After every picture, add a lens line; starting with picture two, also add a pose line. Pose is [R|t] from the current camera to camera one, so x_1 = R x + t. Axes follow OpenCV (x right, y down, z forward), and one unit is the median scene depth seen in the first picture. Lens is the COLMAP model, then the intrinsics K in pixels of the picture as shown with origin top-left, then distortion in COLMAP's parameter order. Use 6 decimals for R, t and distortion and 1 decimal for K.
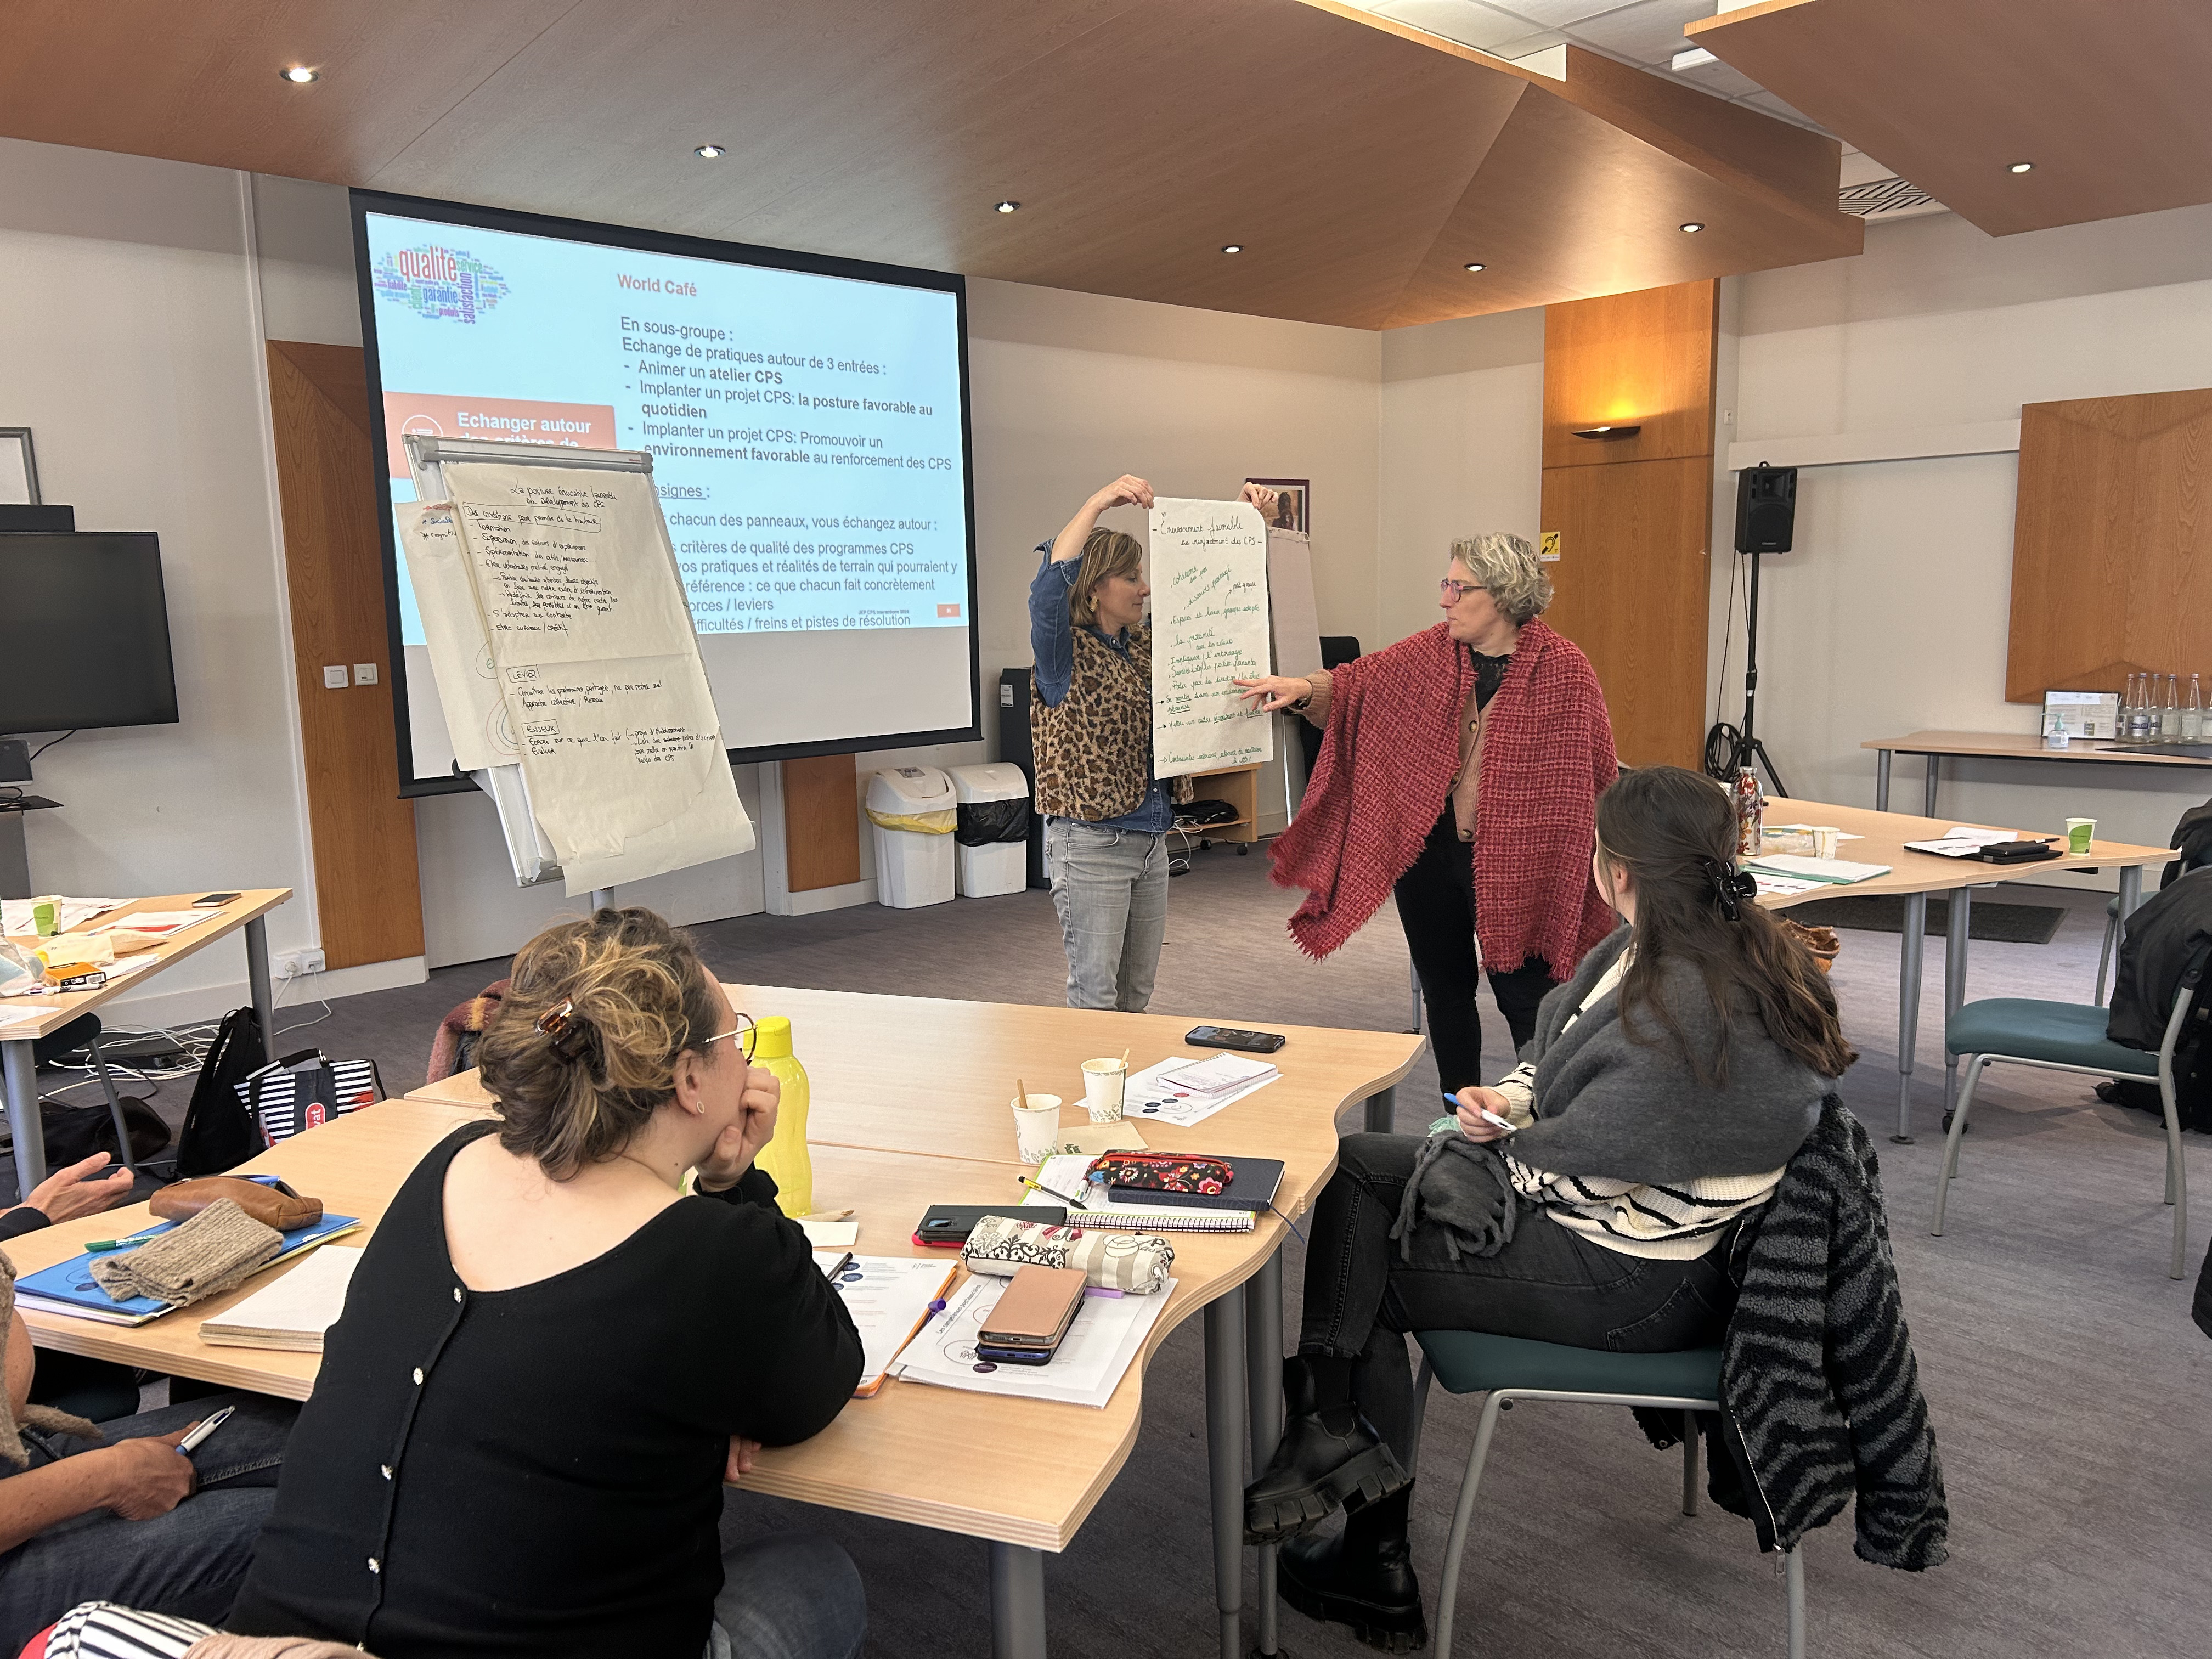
lens RADIAL K [[1684.6, 0, 1107.1], [0, 1684.6, 833.0], [0, 0, 1]] dist [0.002180, 0.000277]
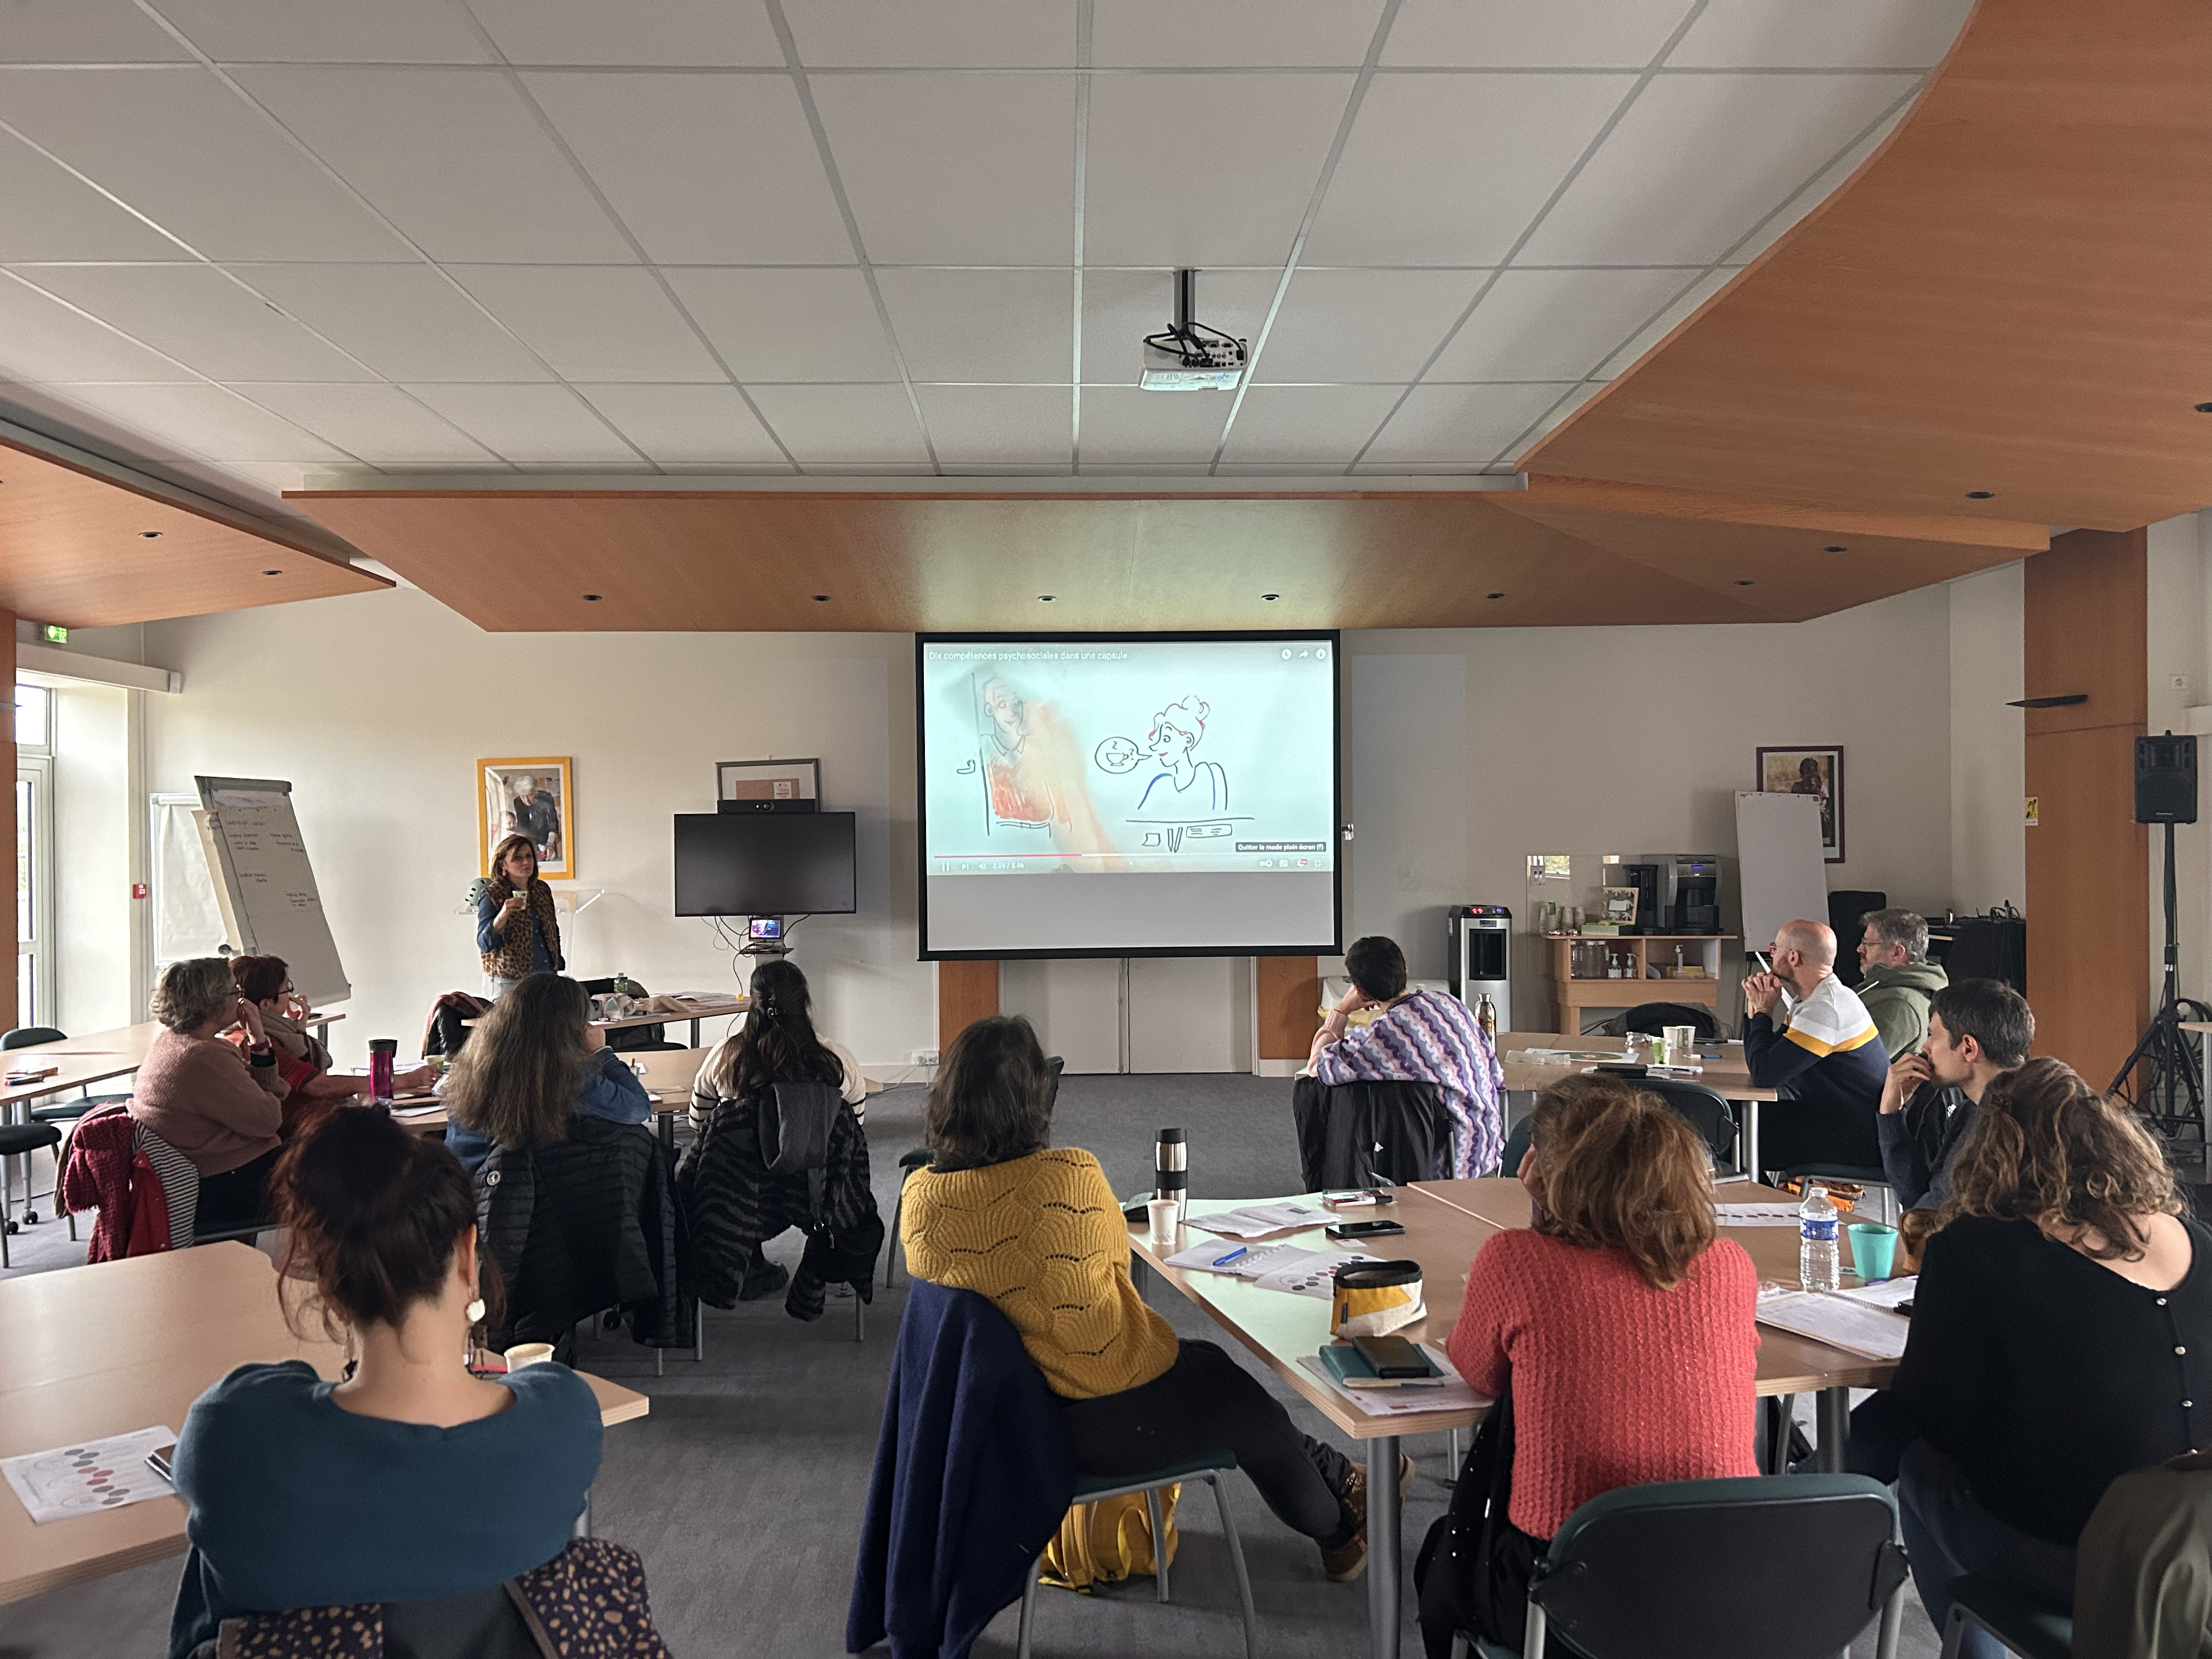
lens RADIAL K [[1684.6, 0, 1107.2], [0, 1684.6, 831.6], [0, 0, 1]] dist [0.002180, 0.000277]
pose [[0.724544, 0.016802, -0.689023, 0.732686], [-0.105217, 0.990682, -0.086484, -0.016566], [0.681150, 0.135158, 0.719561, -0.129869]]
